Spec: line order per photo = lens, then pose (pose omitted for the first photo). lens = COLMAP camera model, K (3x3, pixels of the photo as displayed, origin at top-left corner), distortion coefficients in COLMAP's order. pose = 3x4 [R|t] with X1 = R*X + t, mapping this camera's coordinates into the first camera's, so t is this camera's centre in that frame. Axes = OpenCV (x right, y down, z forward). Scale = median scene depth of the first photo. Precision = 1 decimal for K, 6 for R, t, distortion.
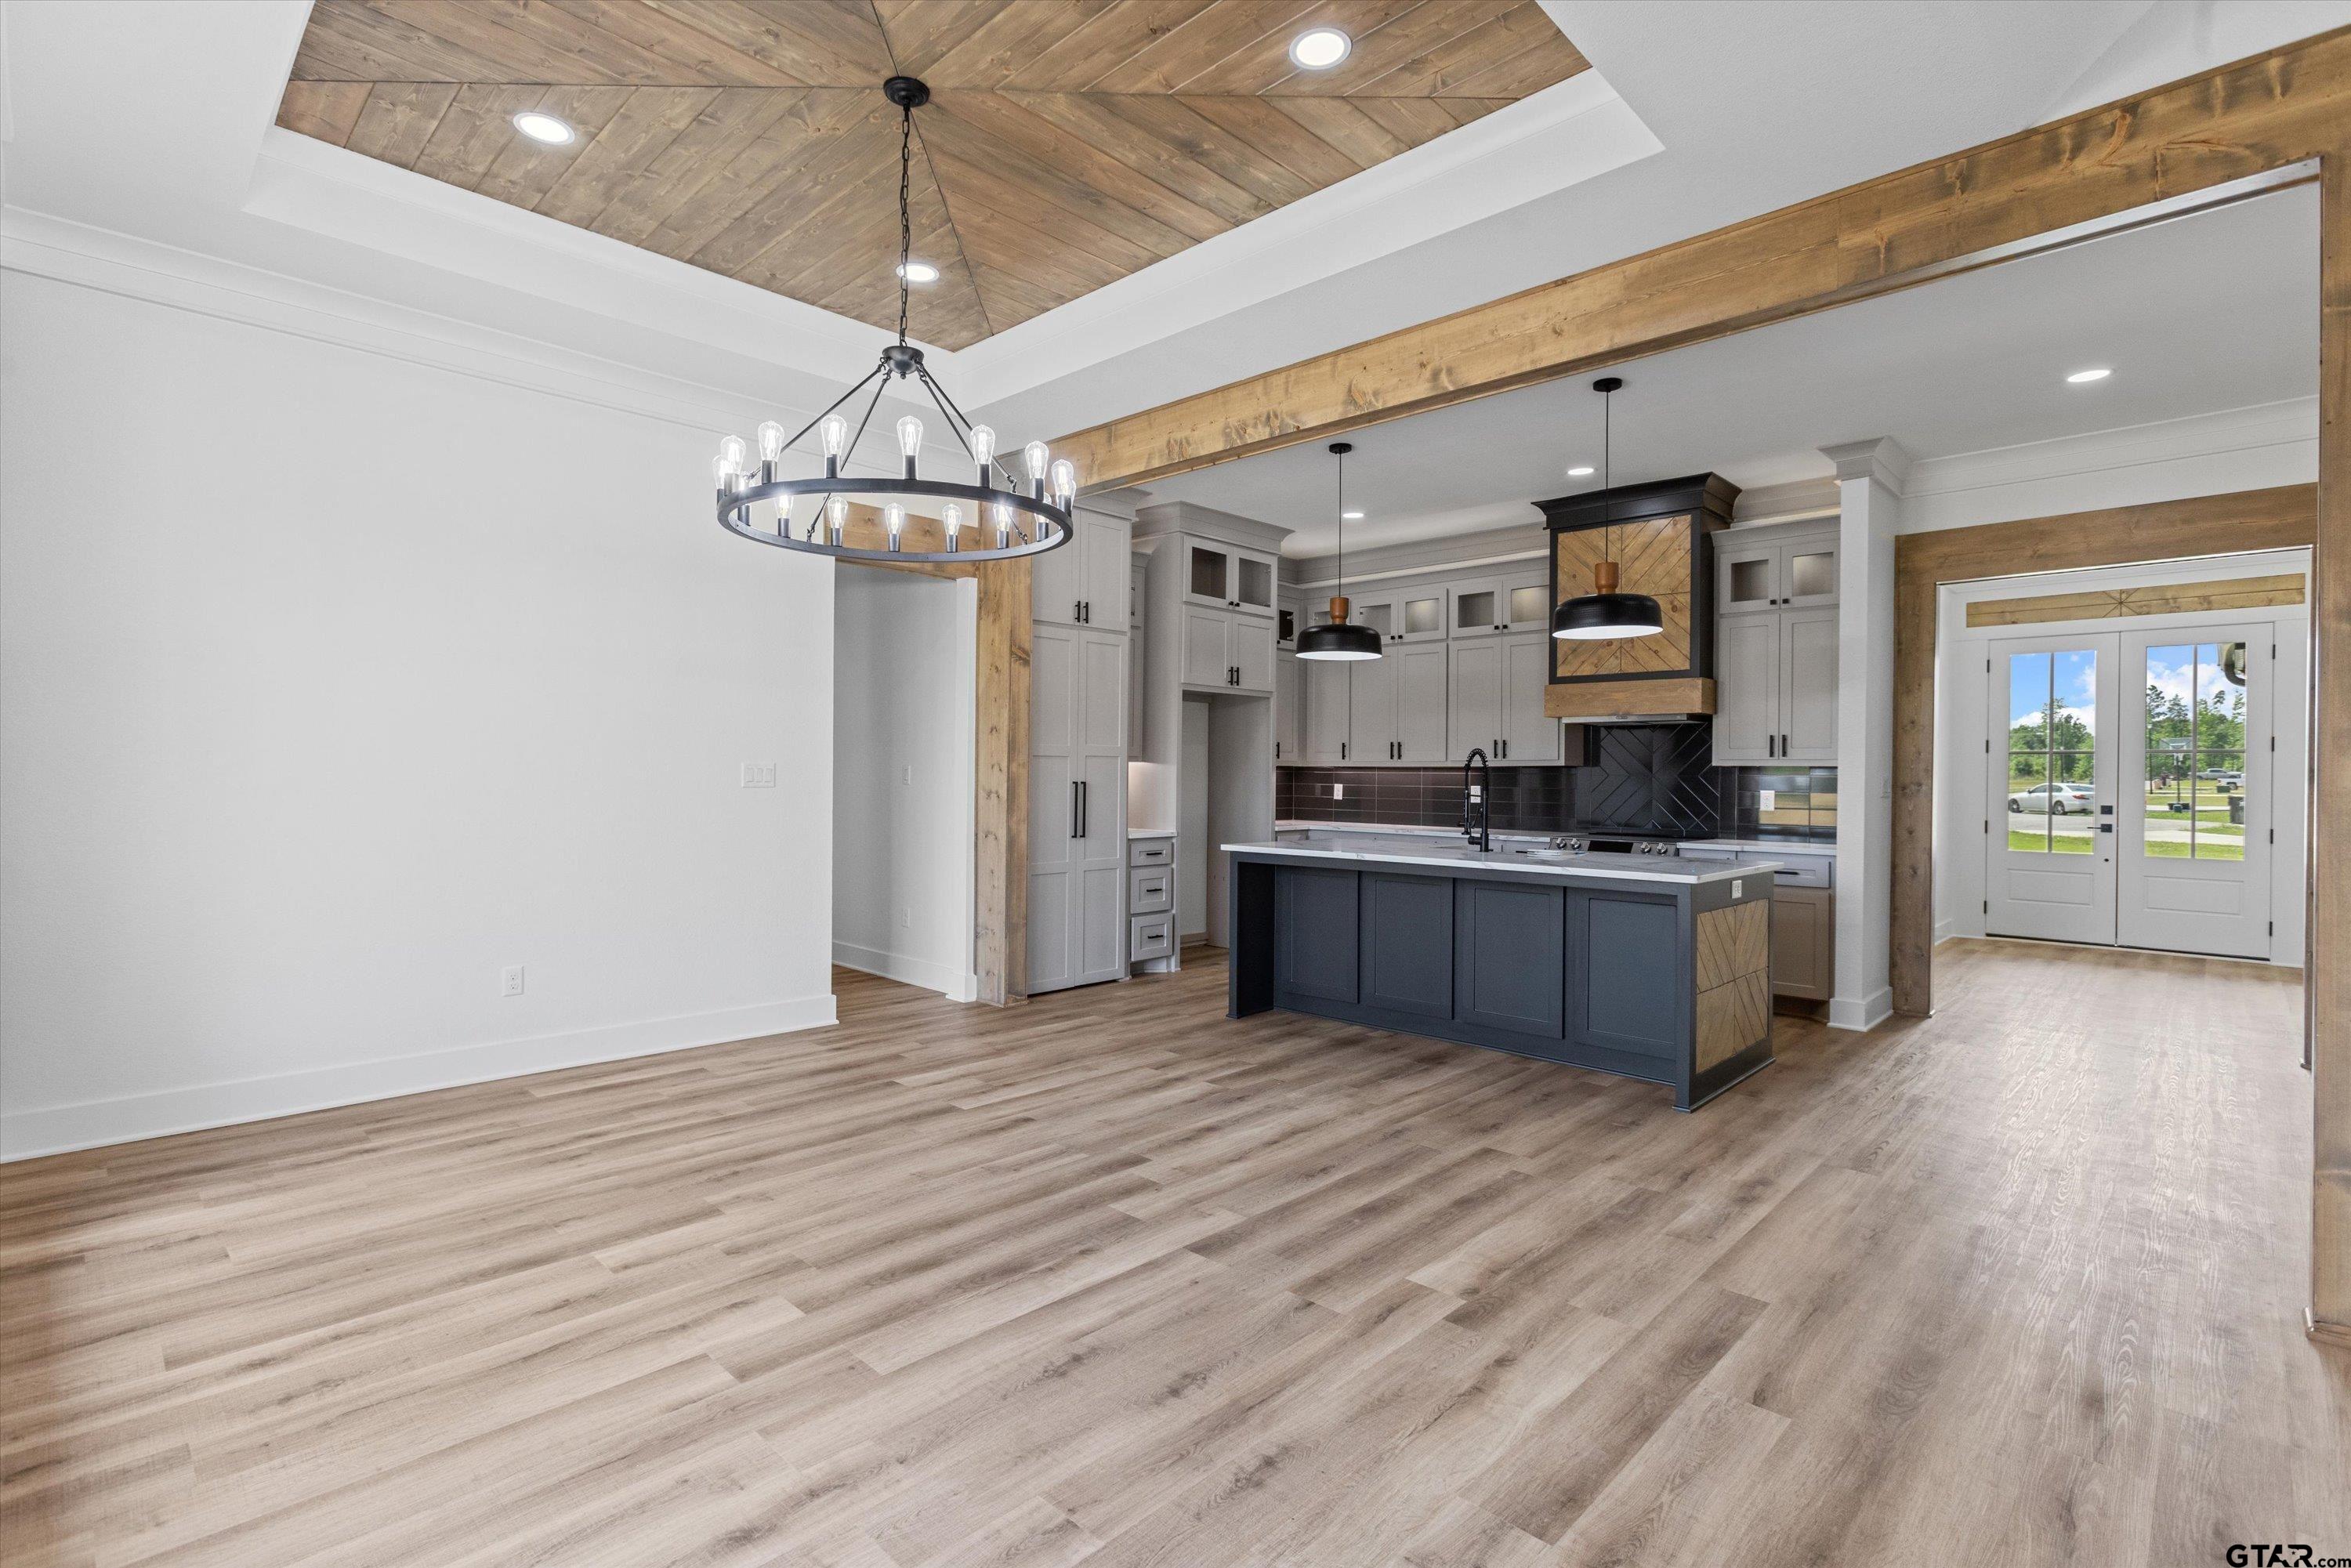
lens RADIAL K [[1096.7, 0, 1174.4], [0, 1096.7, 779.6], [0, 0, 1]] dist [0.000271, 0.000067]
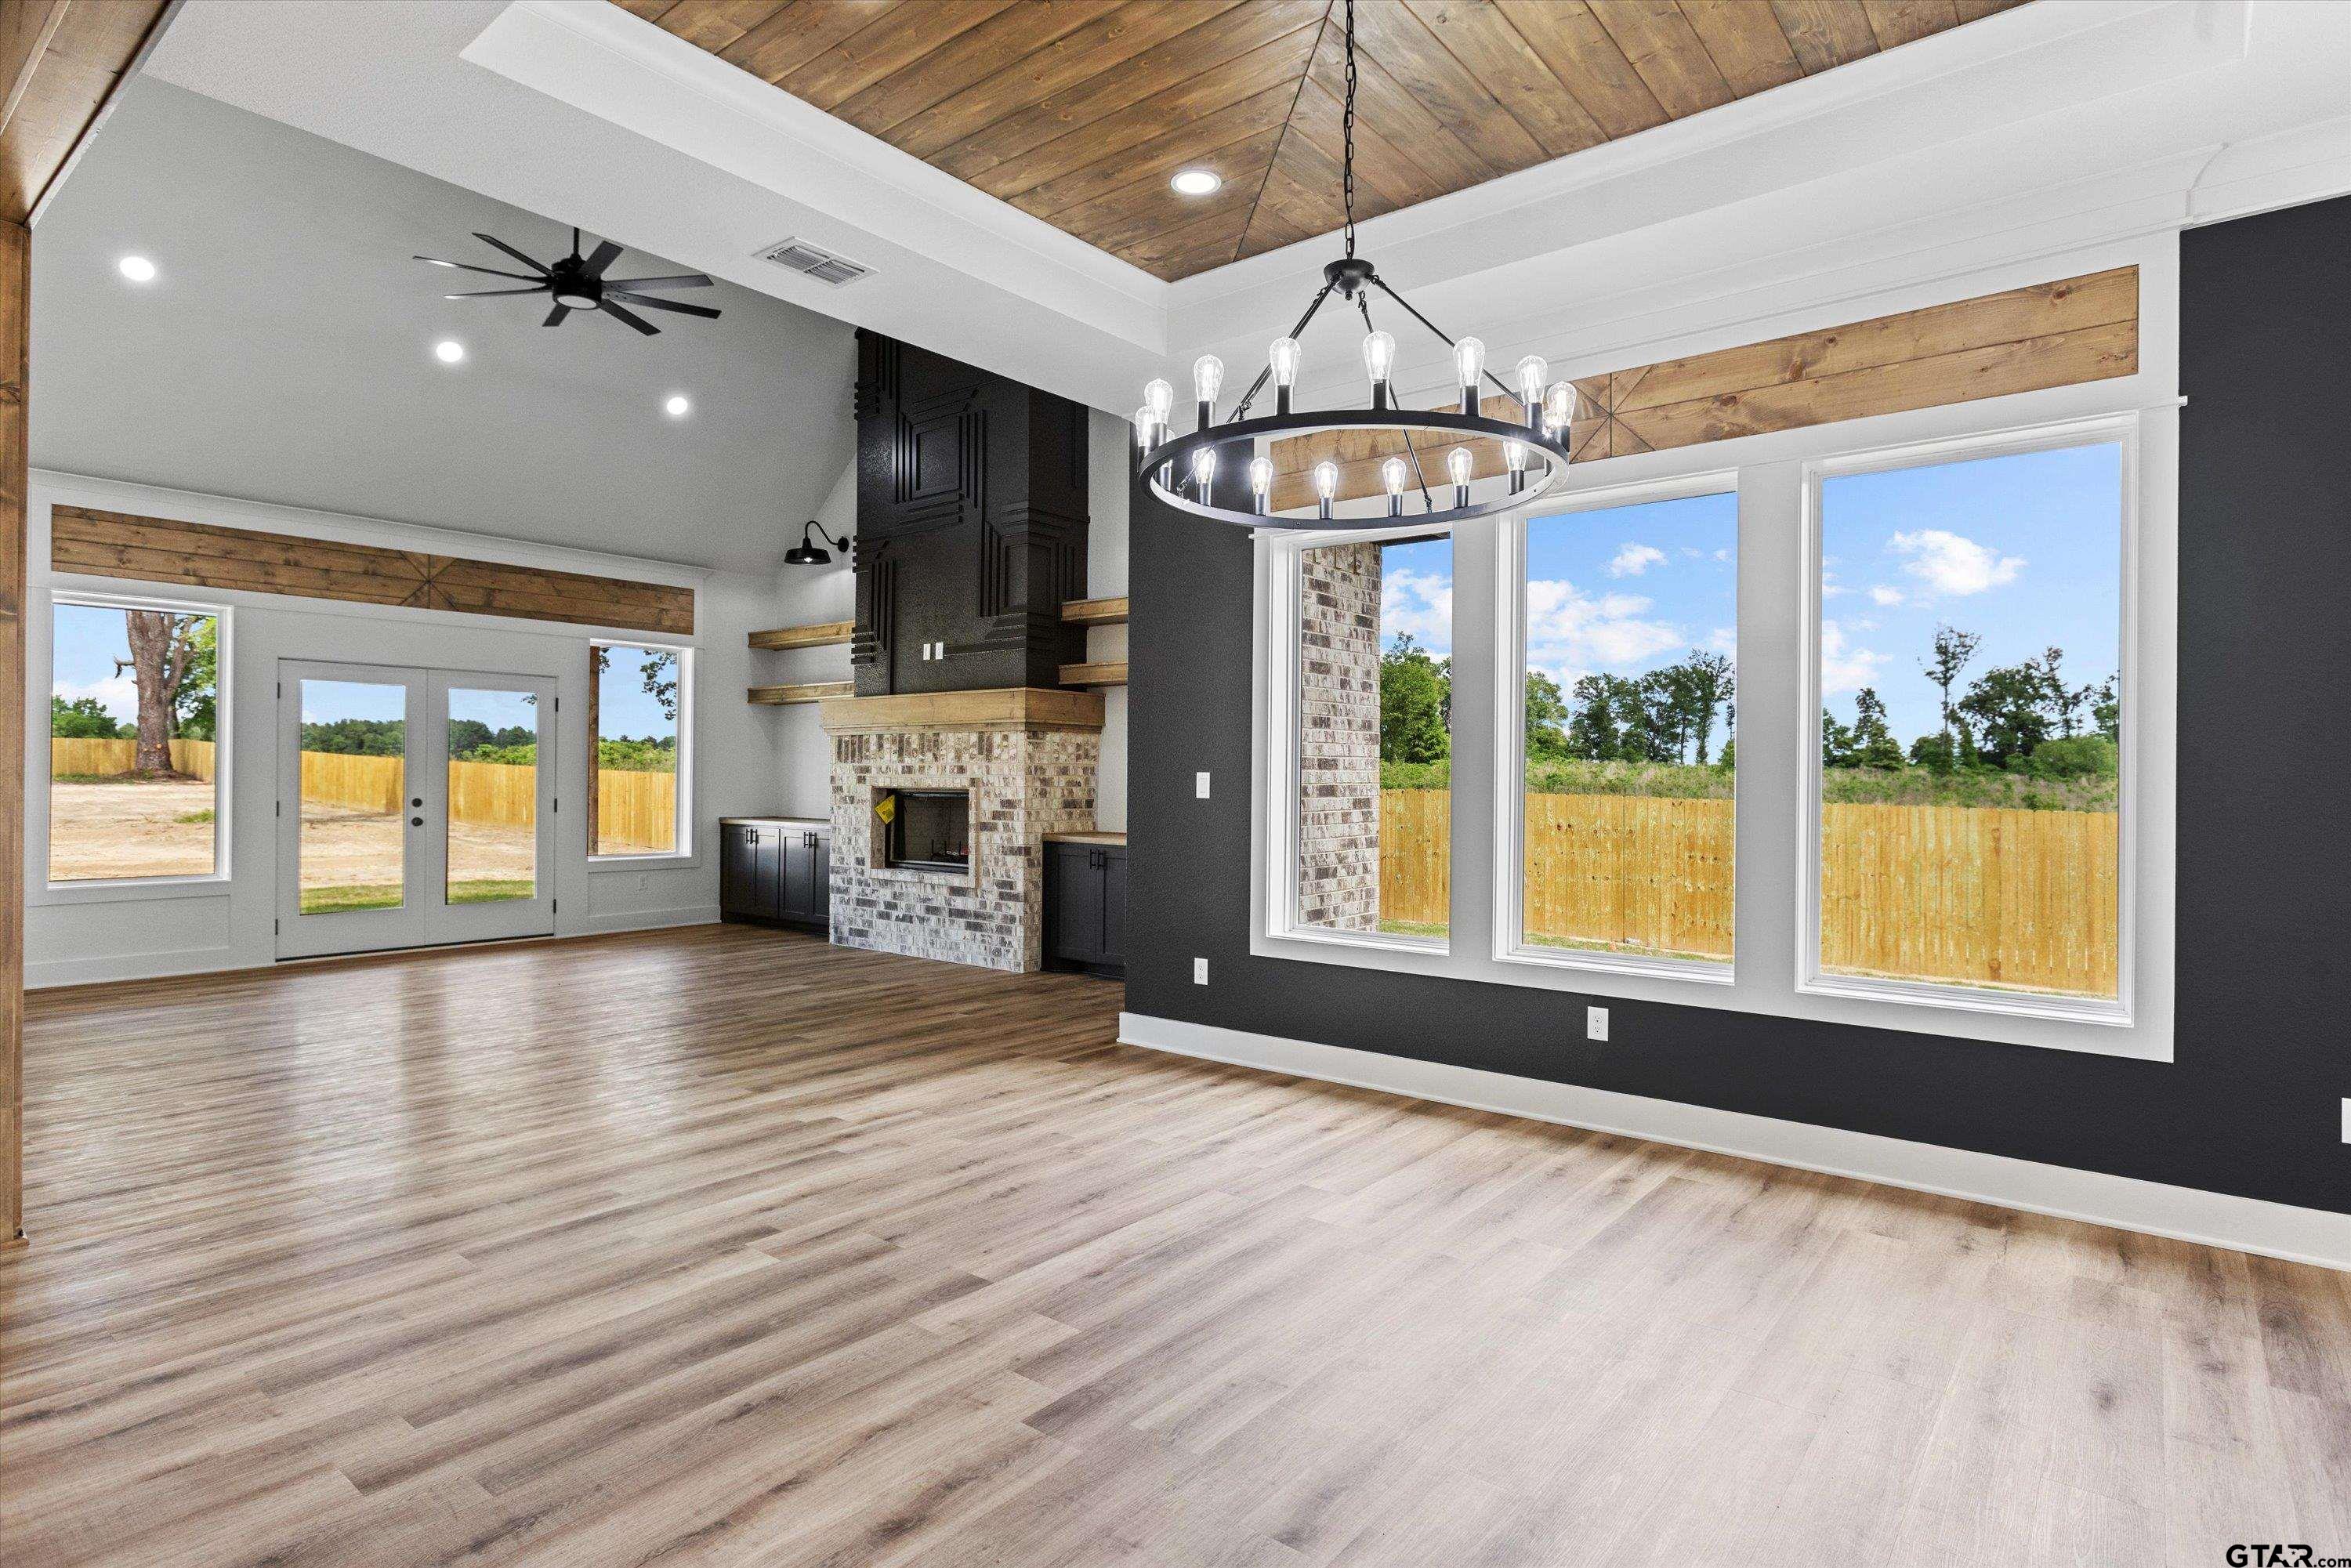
lens RADIAL K [[1212.0, 0, 1176.8], [0, 1212.0, 780.3], [0, 0, 1]] dist [0.000394, 0.000040]
pose [[-0.995566, -0.018598, -0.092213, -0.046915], [-0.018925, 0.999817, 0.002666, -0.008795], [0.092146, 0.004399, -0.995736, 2.135674]]
